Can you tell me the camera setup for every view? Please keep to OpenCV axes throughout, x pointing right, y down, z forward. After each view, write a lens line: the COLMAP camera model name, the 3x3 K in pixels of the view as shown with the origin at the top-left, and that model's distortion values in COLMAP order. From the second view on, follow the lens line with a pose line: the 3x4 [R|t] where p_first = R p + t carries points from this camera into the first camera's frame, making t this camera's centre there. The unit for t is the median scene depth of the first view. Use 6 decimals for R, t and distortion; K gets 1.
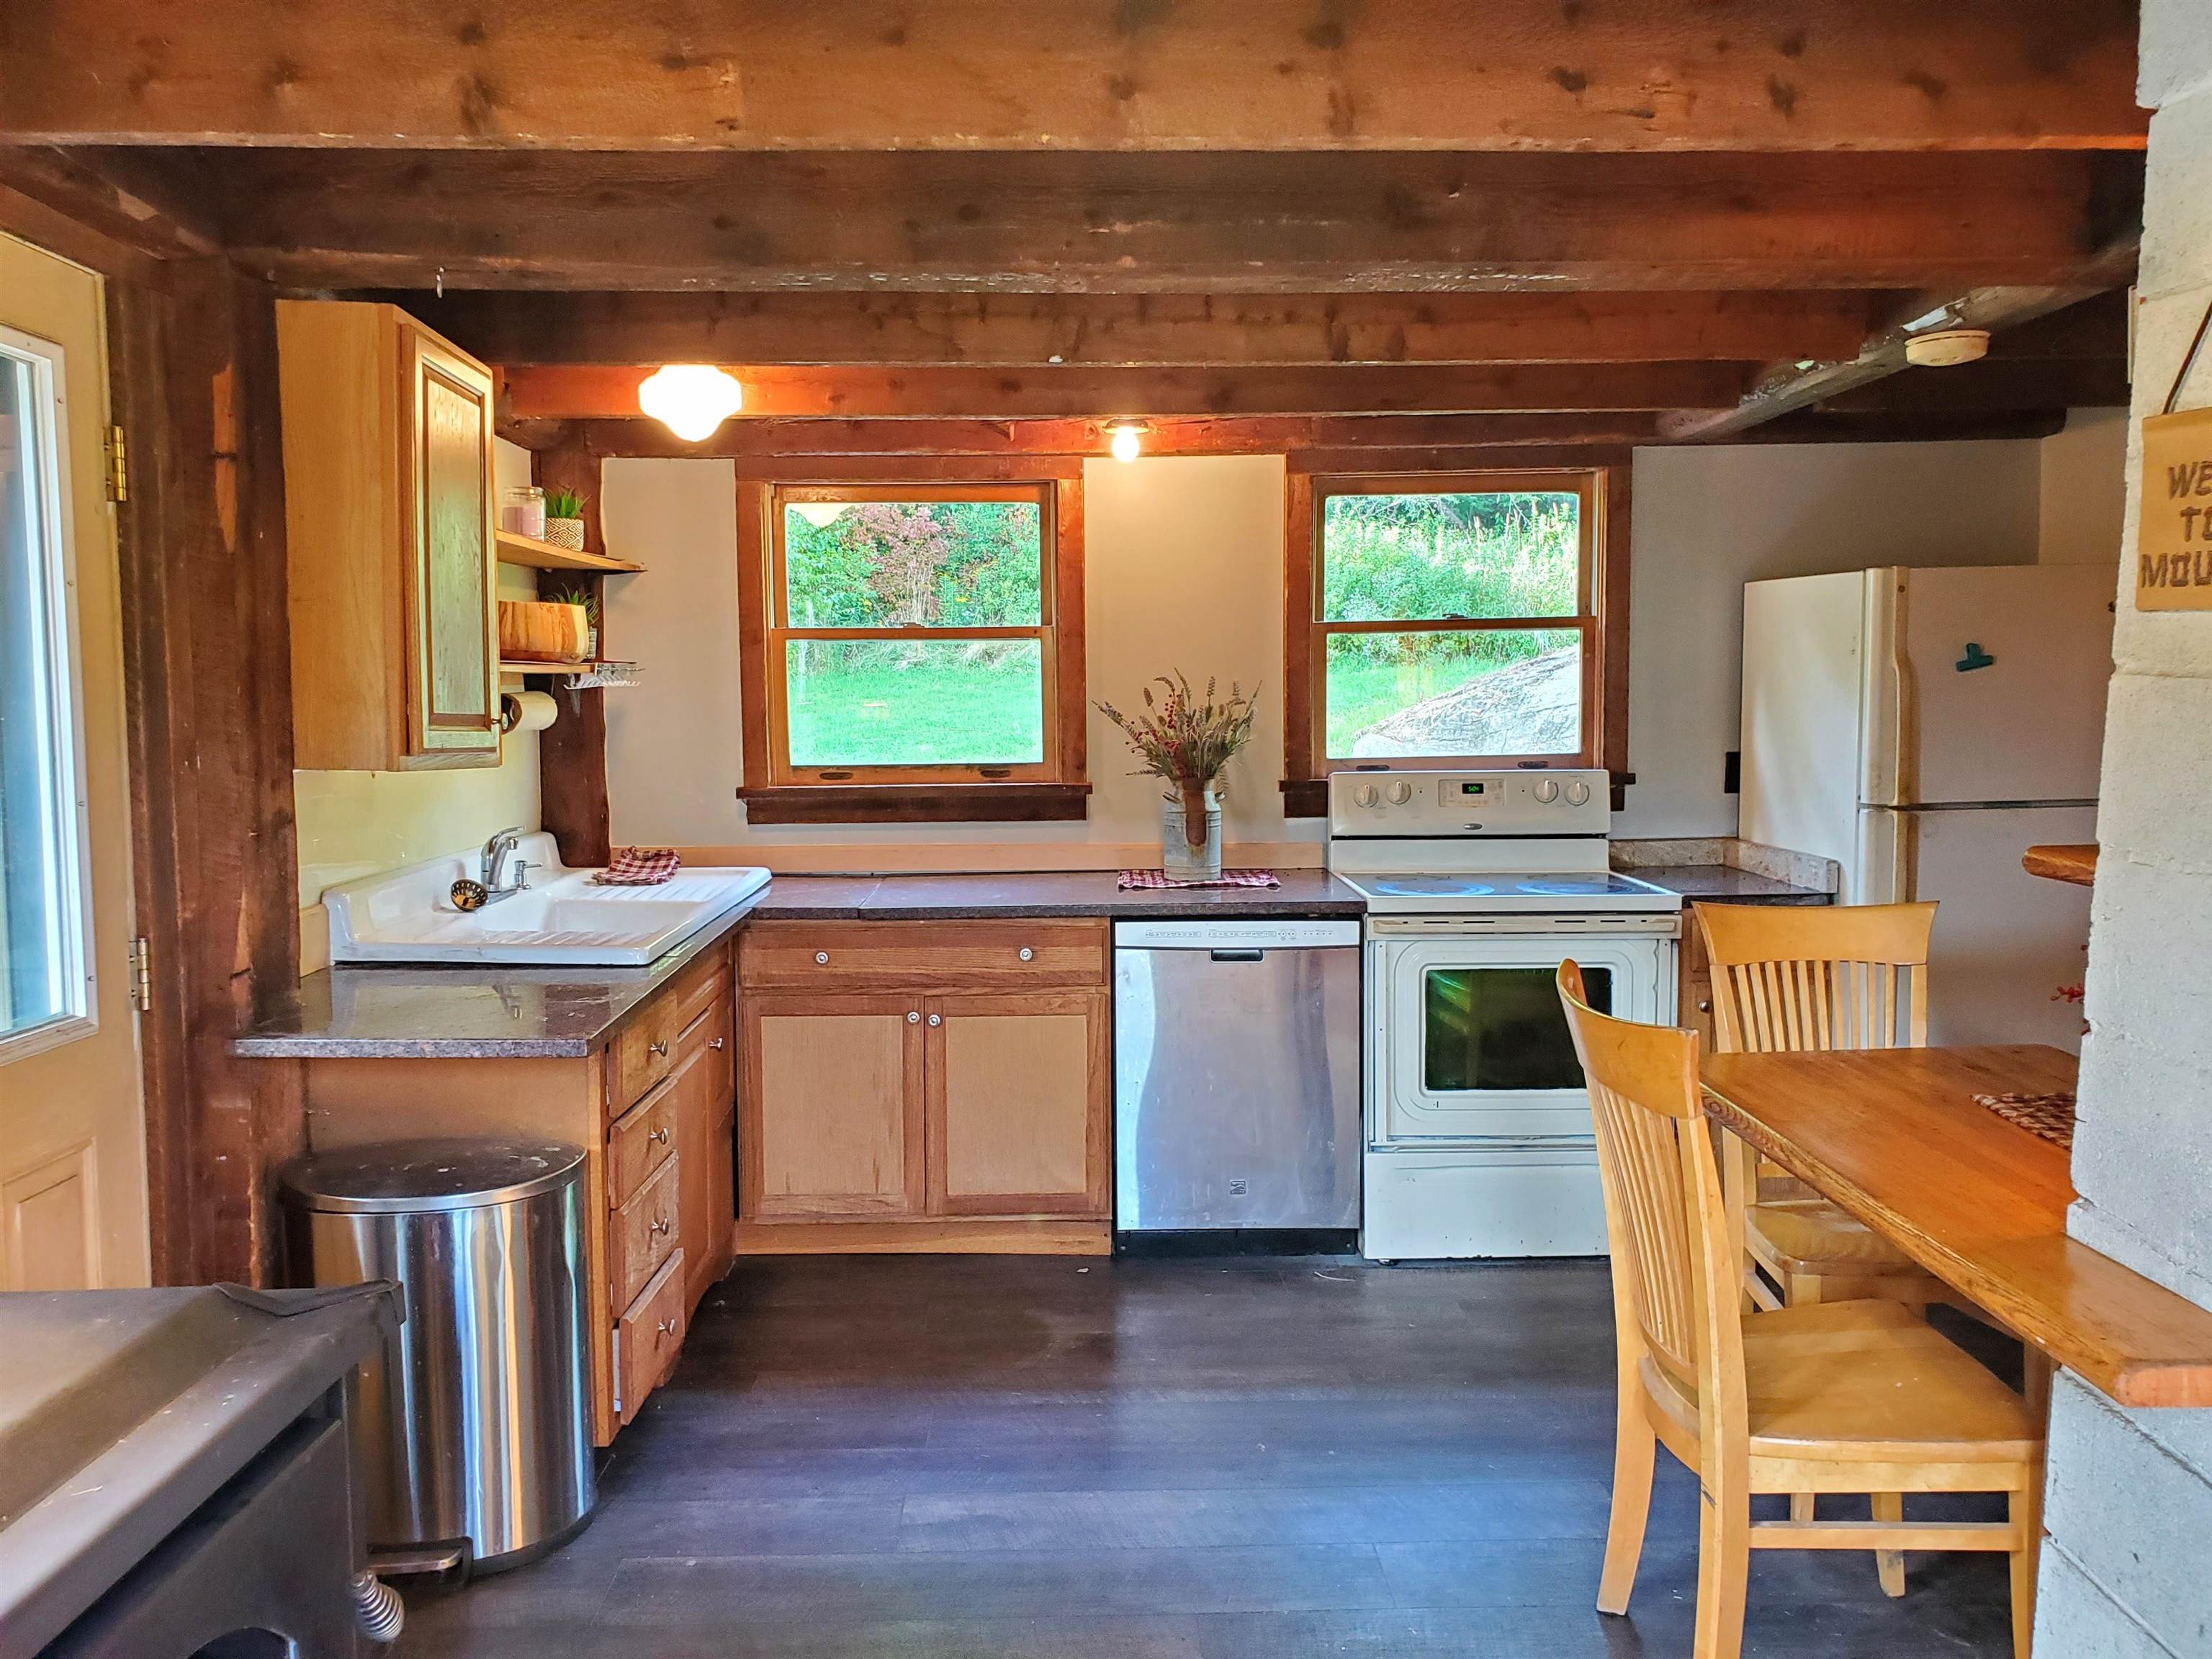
lens RADIAL K [[1744.3, 0, 1138.4], [0, 1744.3, 819.5], [0, 0, 1]] dist [0.046751, -0.003108]
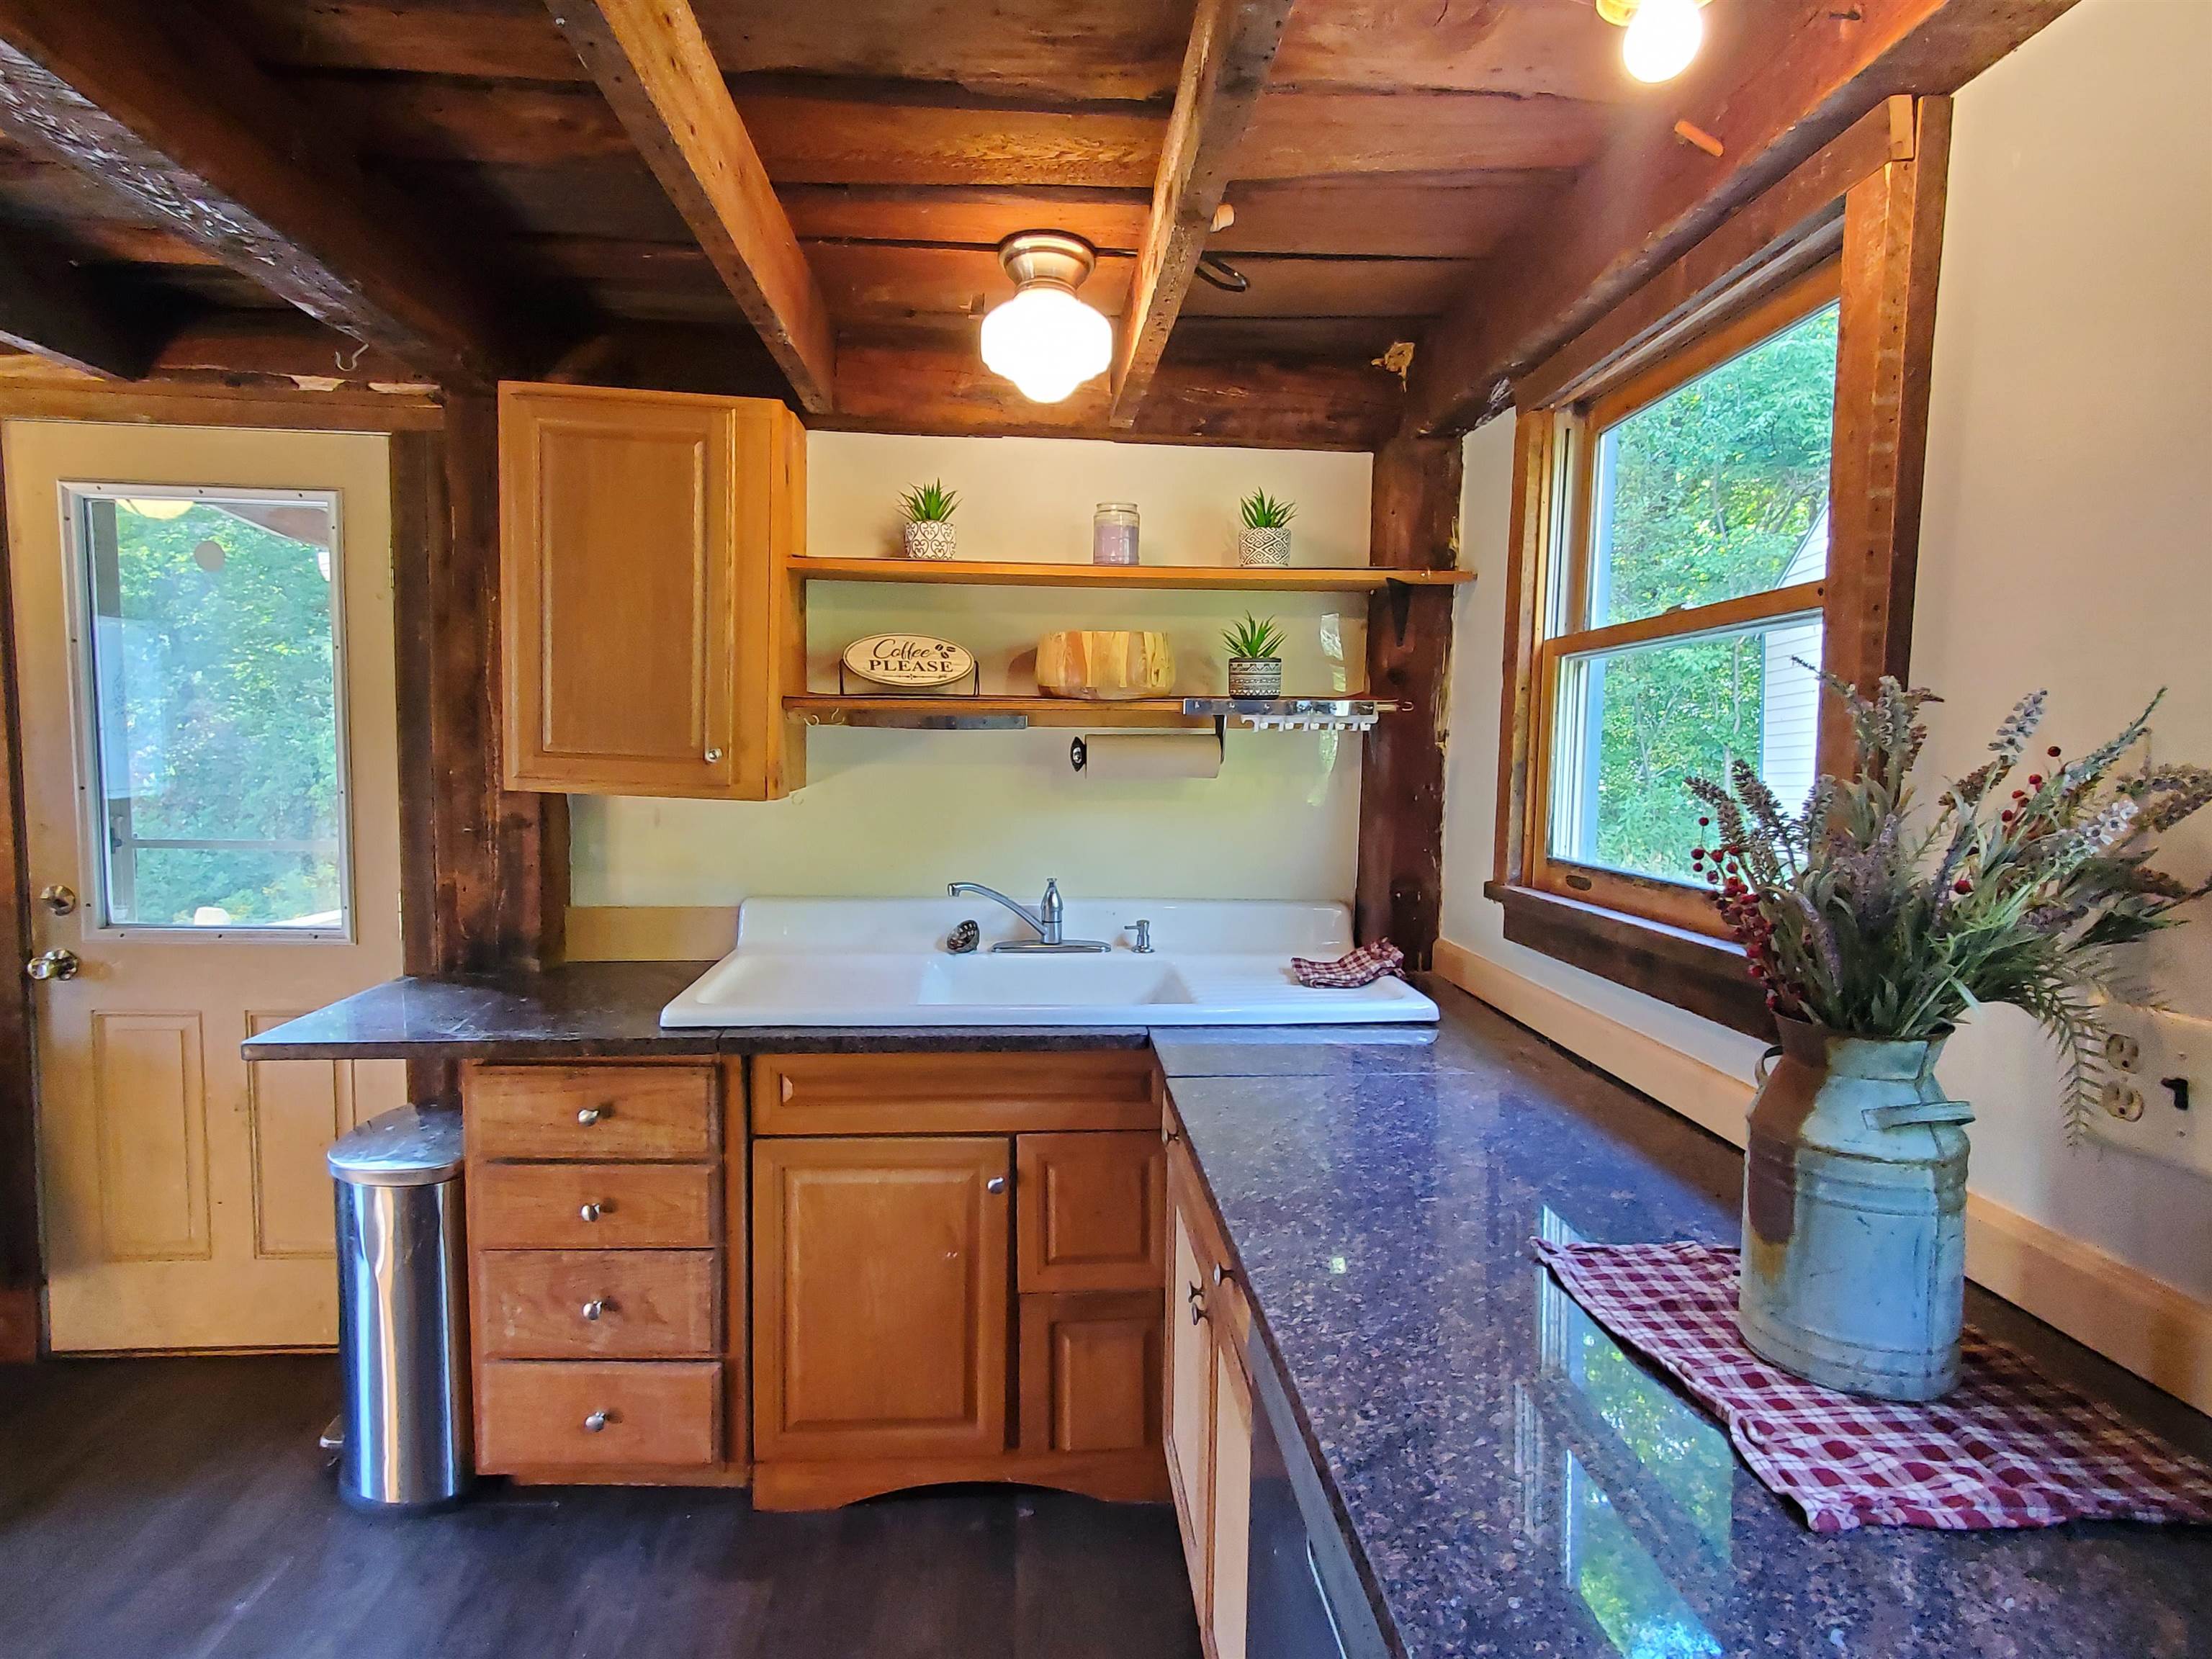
lens RADIAL K [[1196.0, 0, 1071.1], [0, 1196.0, 838.2], [0, 0, 1]] dist [0.002091, 0.001254]
pose [[0.003655, 0.080319, -0.996763, 0.248331], [-0.092731, 0.992501, 0.079635, -0.062789], [0.995684, 0.092140, 0.011076, 0.924999]]
